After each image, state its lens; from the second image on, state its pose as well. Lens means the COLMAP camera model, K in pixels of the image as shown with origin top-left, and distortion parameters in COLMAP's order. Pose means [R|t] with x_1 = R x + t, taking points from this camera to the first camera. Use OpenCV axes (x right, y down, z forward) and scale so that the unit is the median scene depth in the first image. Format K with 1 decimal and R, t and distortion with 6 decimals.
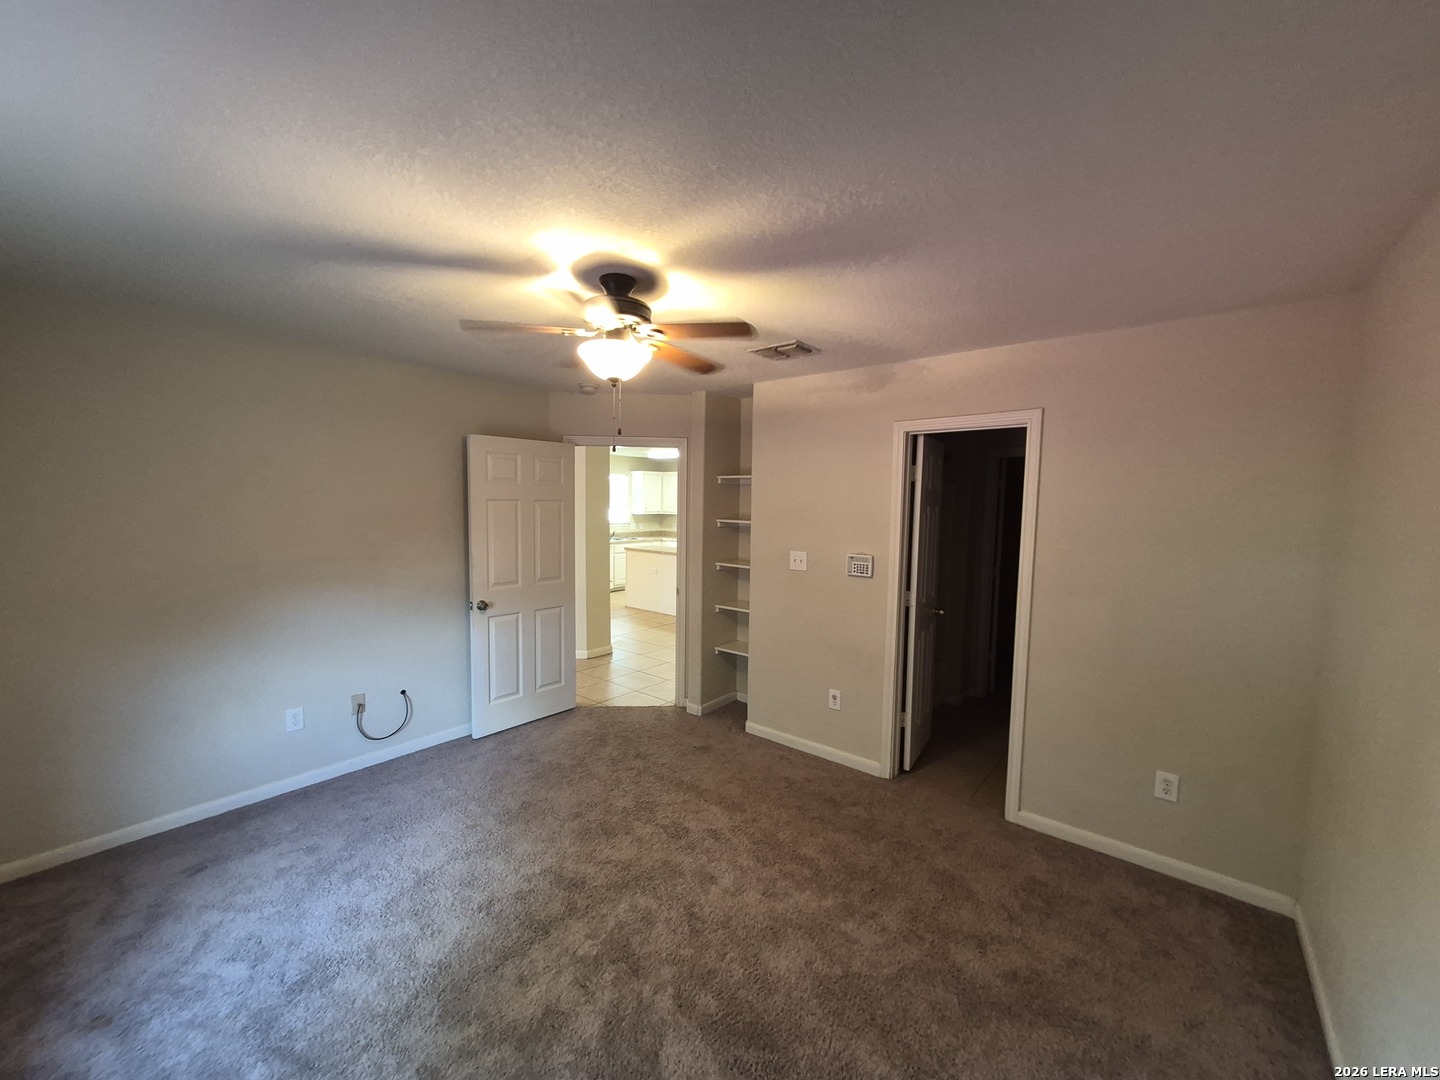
lens RADIAL K [[566.8, 0, 711.4], [0, 566.8, 546.7], [0, 0, 1]] dist [0.005131, -0.000321]
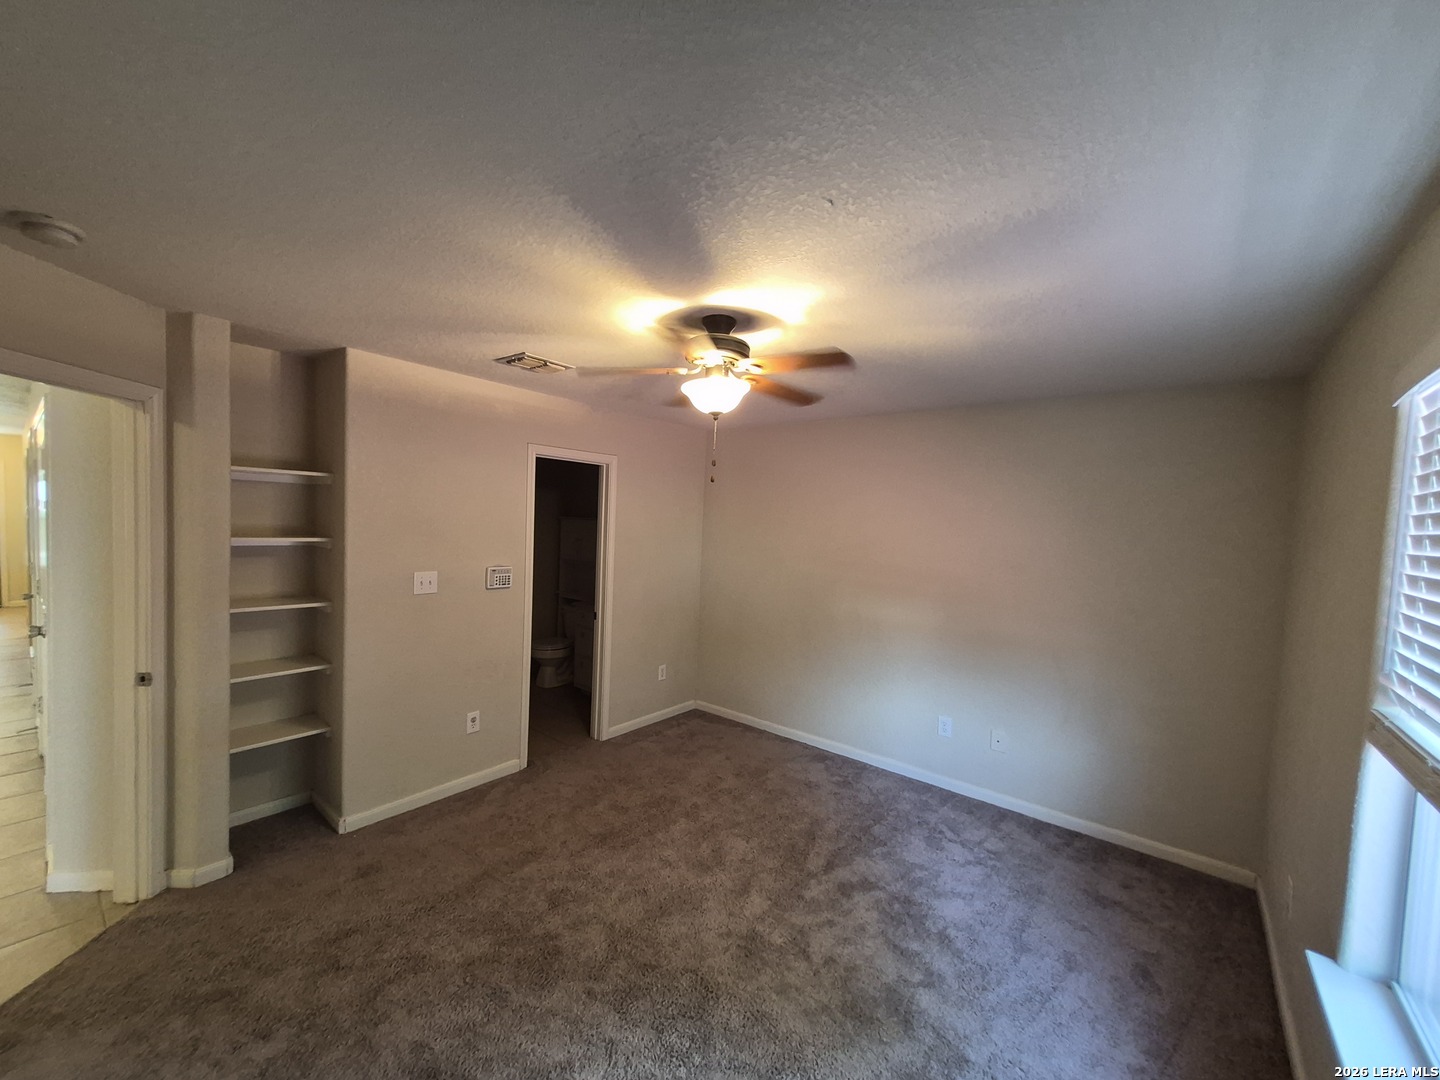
lens RADIAL K [[566.8, 0, 711.4], [0, 566.8, 546.7], [0, 0, 1]] dist [0.005131, -0.000321]
pose [[-0.016941, -0.059757, 0.998069, -0.835764], [0.040047, 0.997371, 0.060395, -0.075352], [-0.999054, 0.040993, -0.014503, 0.700132]]
